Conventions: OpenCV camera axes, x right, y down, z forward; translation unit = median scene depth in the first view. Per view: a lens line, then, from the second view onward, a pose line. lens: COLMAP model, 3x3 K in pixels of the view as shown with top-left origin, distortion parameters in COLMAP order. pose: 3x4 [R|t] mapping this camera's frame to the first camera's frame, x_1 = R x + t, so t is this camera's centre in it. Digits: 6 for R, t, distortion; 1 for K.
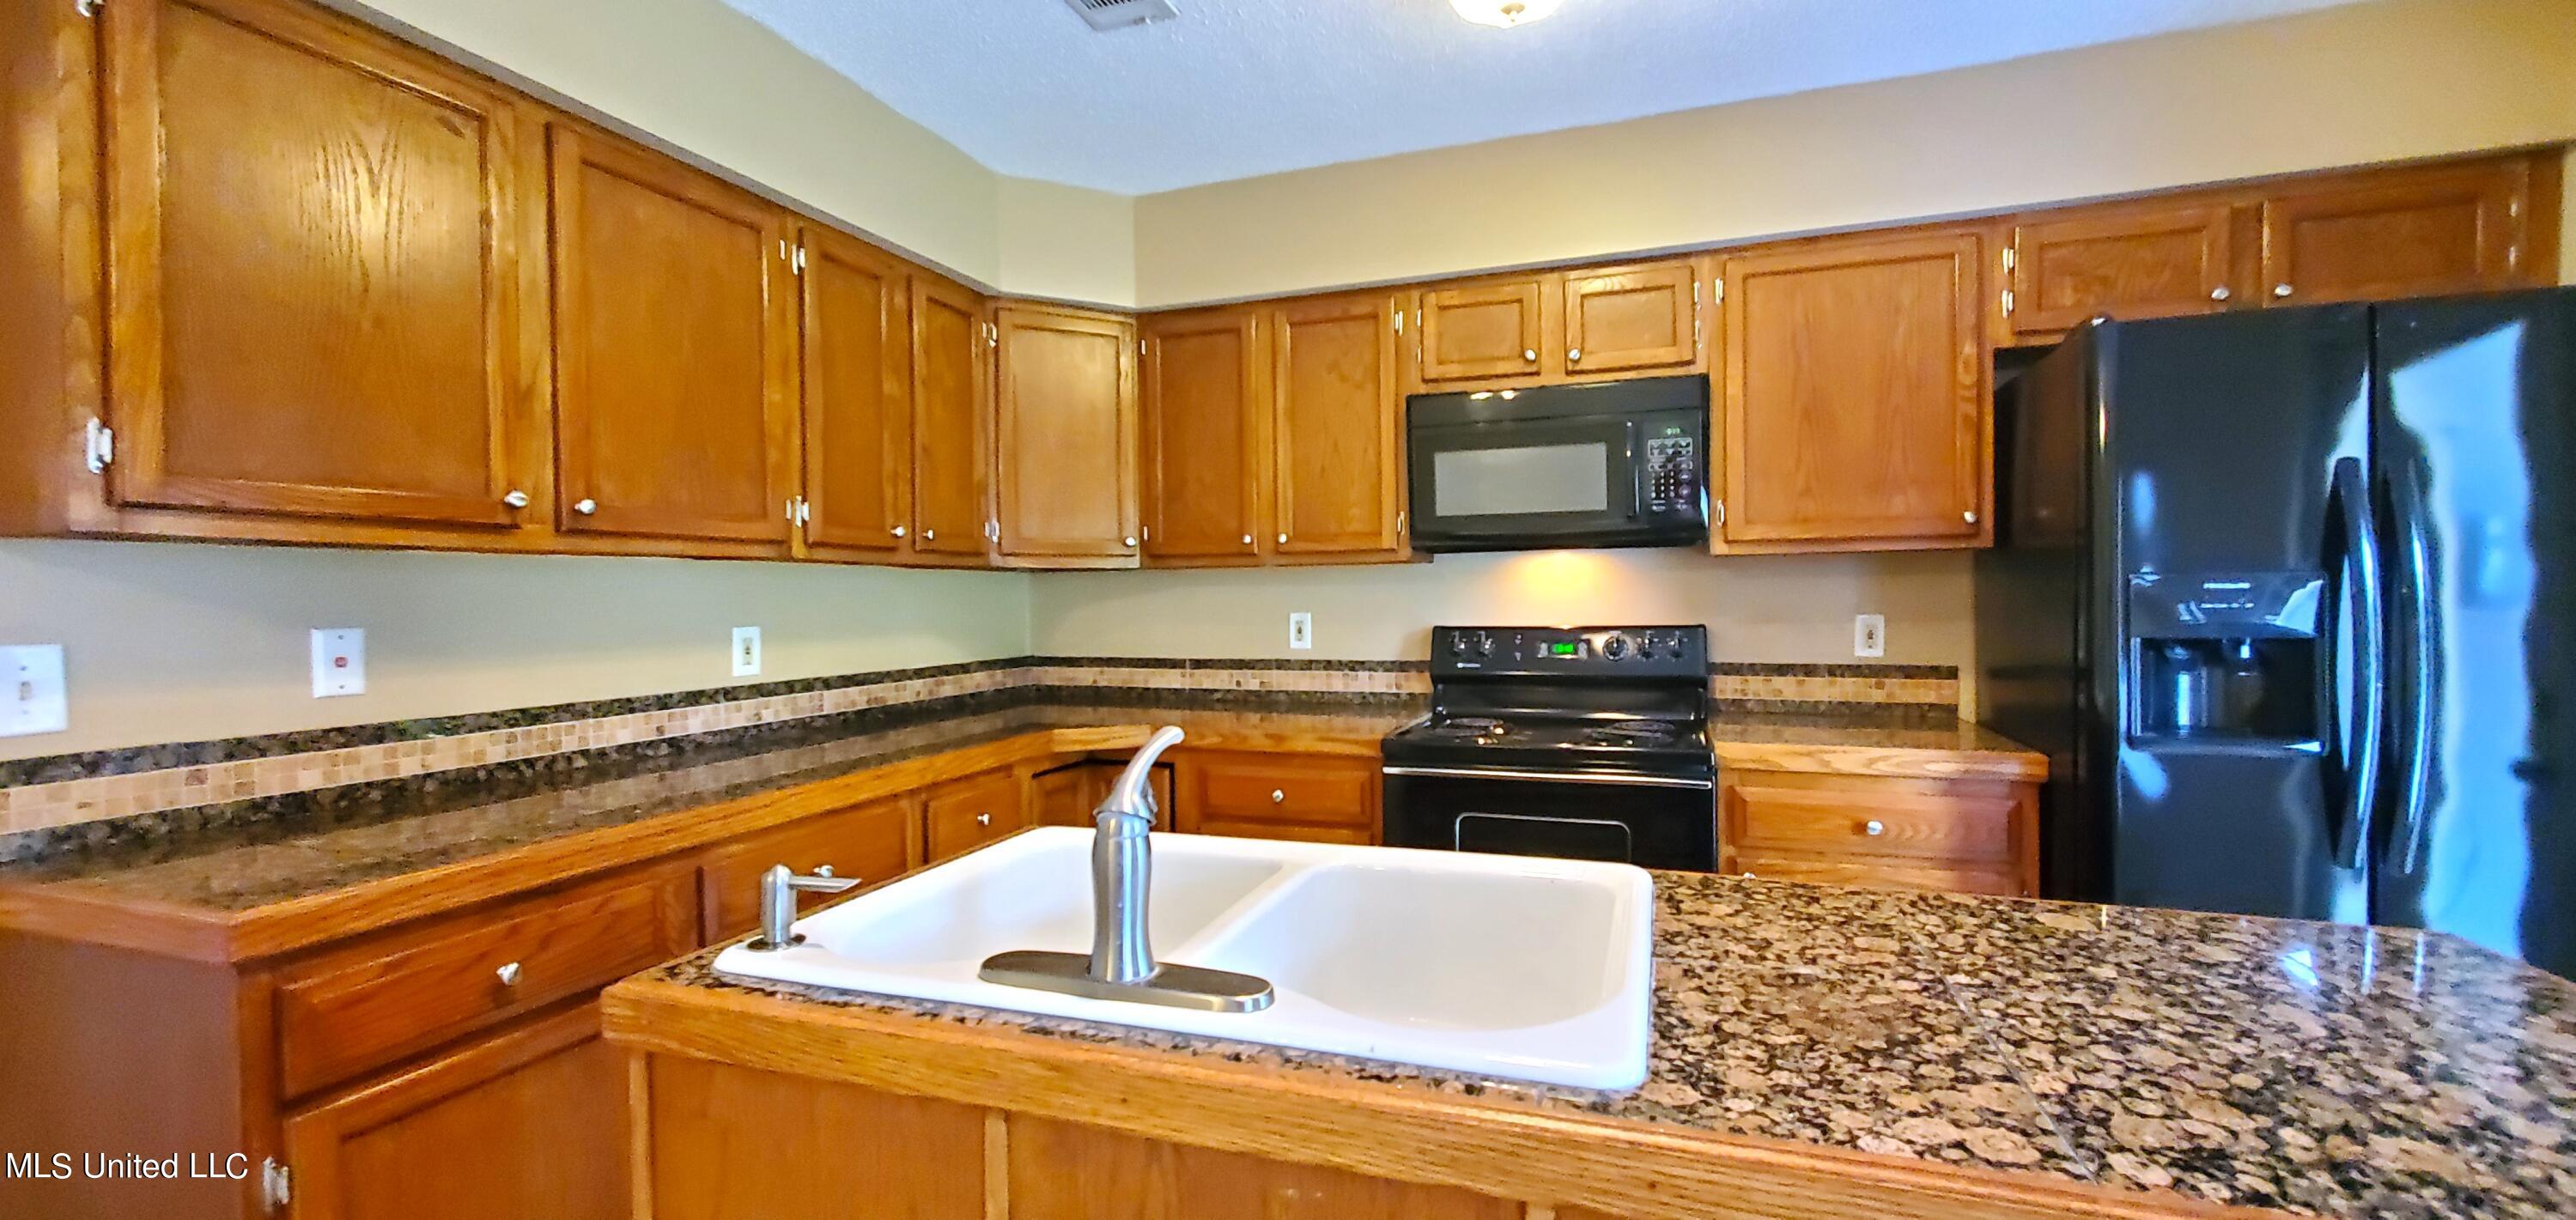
lens RADIAL K [[1028.5, 0, 1327.8], [0, 1028.5, 596.8], [0, 0, 1]] dist [0.001345, -0.000067]
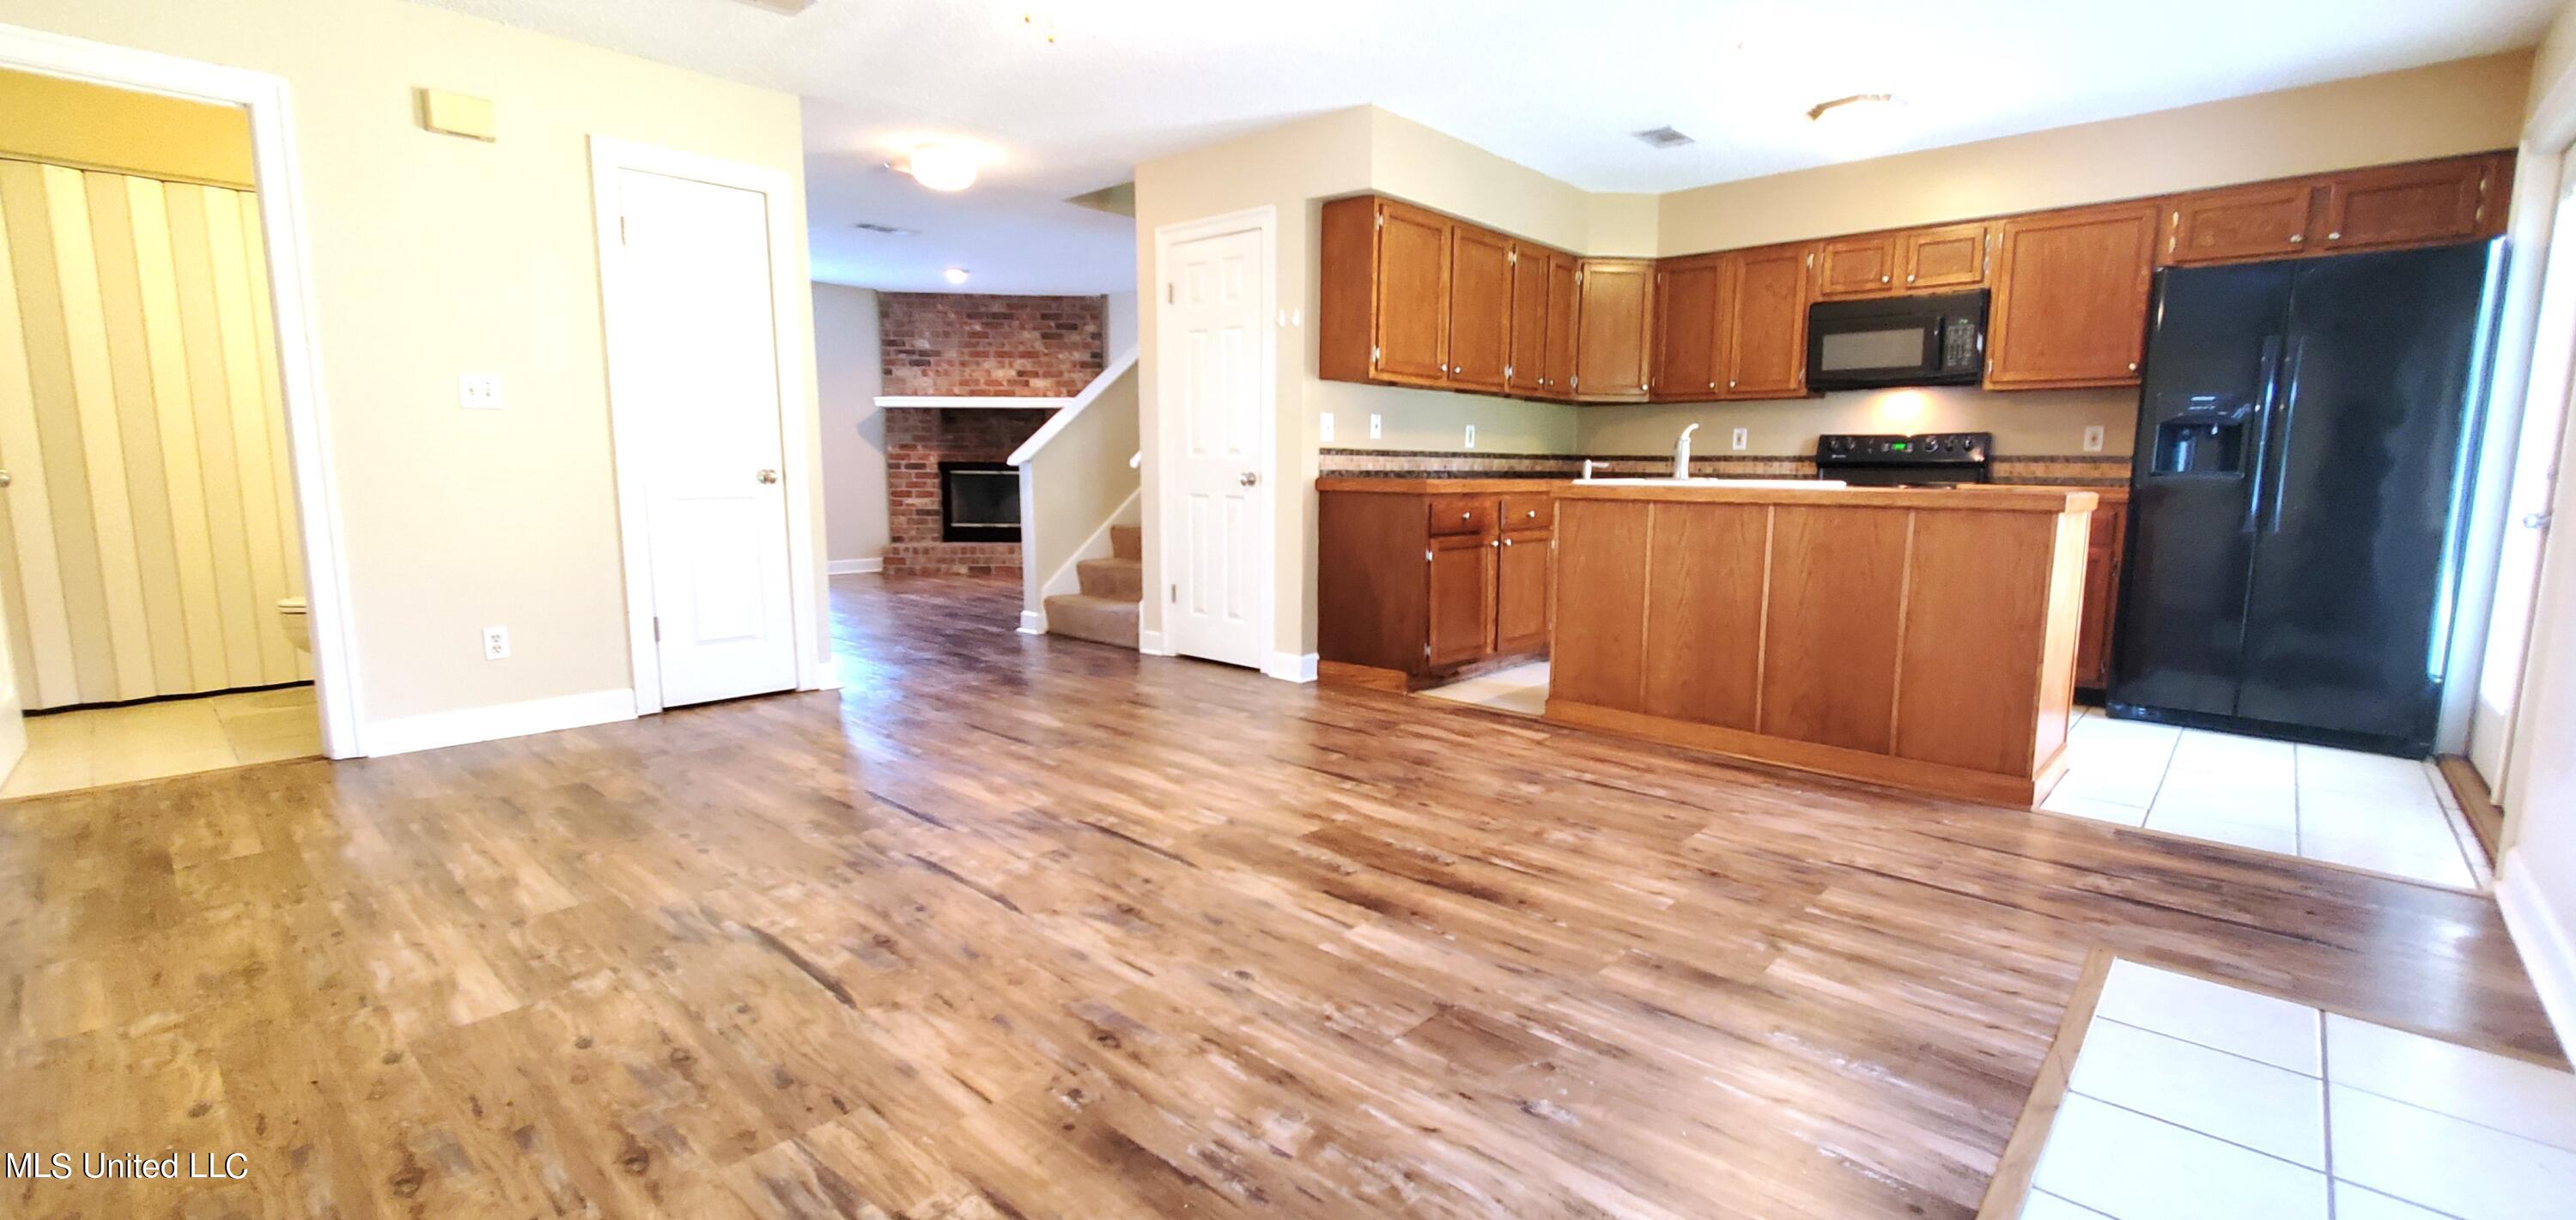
lens RADIAL K [[1028.5, 0, 1338.1], [0, 1028.5, 602.4], [0, 0, 1]] dist [0.001345, -0.000067]
pose [[0.917286, 0.075766, -0.390954, 0.067619], [-0.022827, 0.990124, 0.138324, 0.105526], [0.397573, -0.117959, 0.909957, -1.162256]]
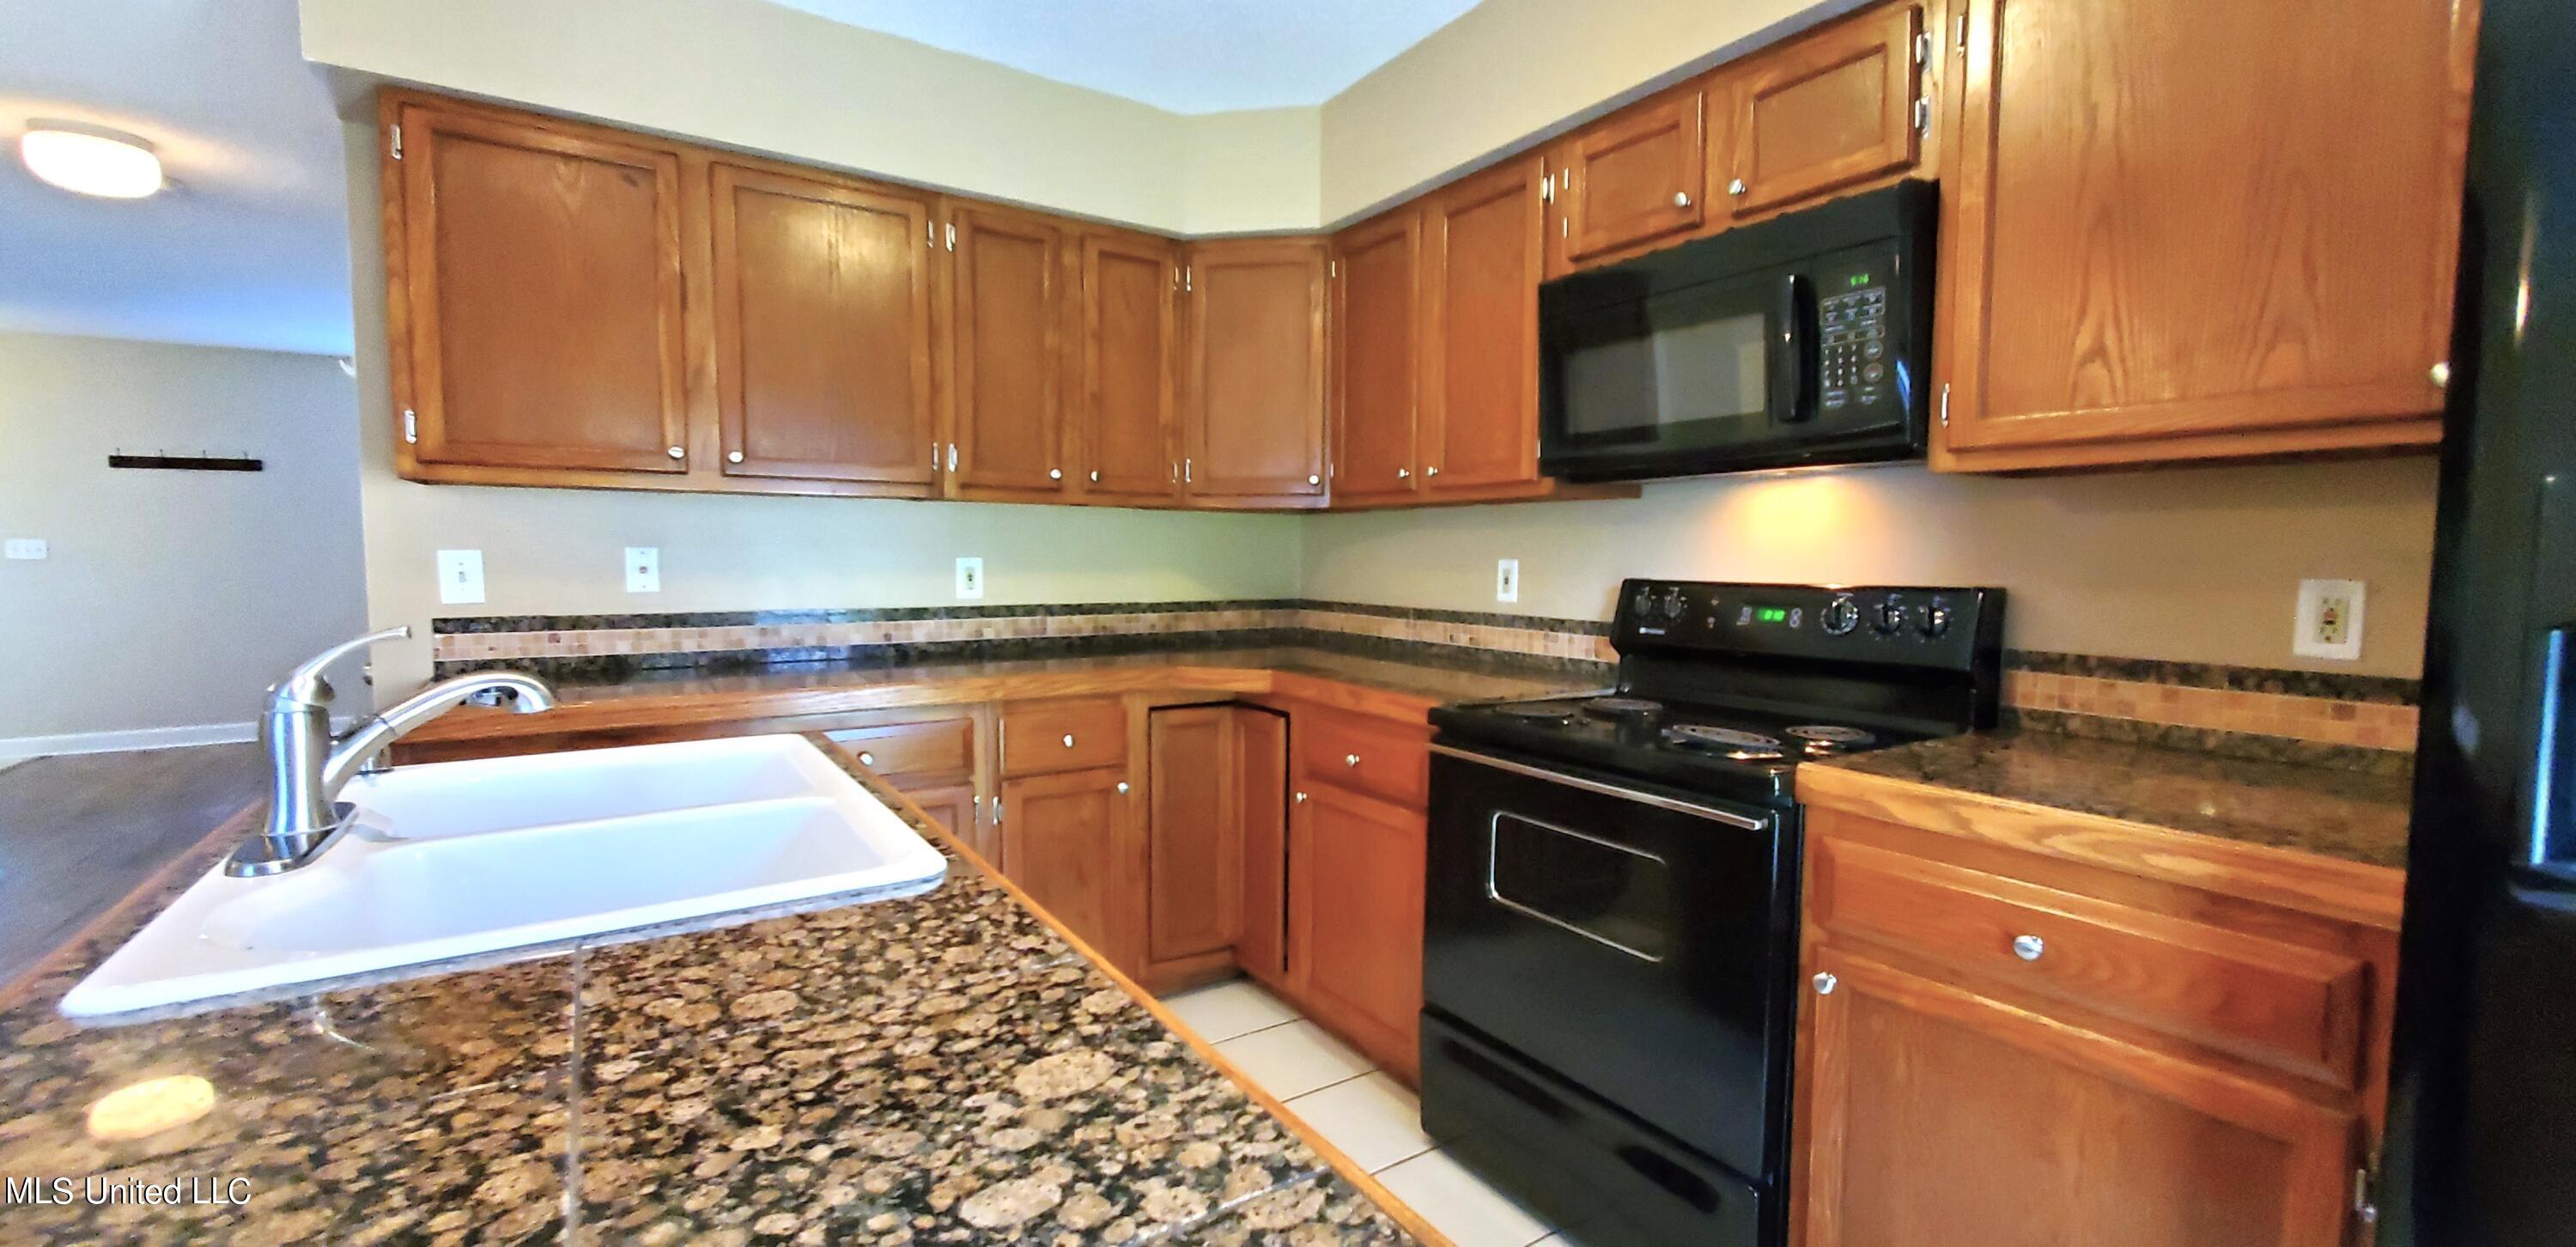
lens RADIAL K [[1050.4, 0, 1268.8], [0, 1050.4, 615.5], [0, 0, 1]] dist [0.003499, -0.000597]
pose [[0.789845, 0.053859, -0.610937, 0.454771], [-0.016992, 0.997676, 0.065985, 0.009914], [0.613071, -0.041737, 0.788925, 0.248221]]
